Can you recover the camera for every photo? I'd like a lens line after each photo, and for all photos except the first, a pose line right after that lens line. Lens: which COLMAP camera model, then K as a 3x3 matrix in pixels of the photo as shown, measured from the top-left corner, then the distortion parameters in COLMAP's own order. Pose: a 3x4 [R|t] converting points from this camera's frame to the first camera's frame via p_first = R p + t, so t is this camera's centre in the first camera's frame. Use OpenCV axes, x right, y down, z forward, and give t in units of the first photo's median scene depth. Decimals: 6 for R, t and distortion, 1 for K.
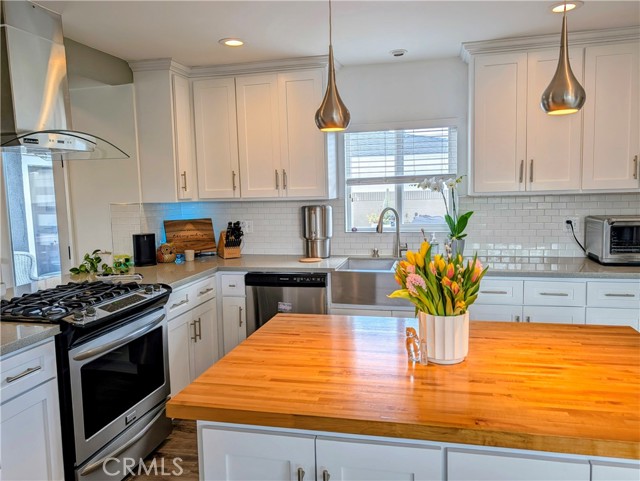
lens RADIAL K [[479.0, 0, 320.0], [0, 479.0, 240.5], [0, 0, 1]] dist [0.031140, -0.000404]
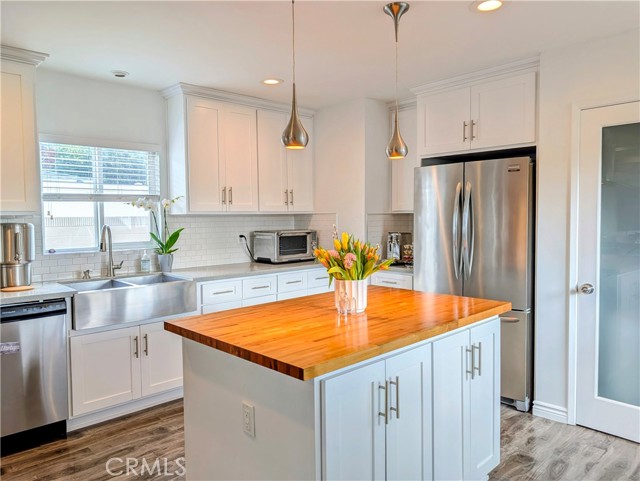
lens RADIAL K [[463.1, 0, 320.0], [0, 463.1, 240.5], [0, 0, 1]] dist [0.039730, -0.001419]
pose [[0.543470, -0.025189, 0.839050, -0.440324], [0.083544, 0.996210, -0.024206, 0.022533], [-0.835261, 0.083253, 0.543515, 0.131140]]
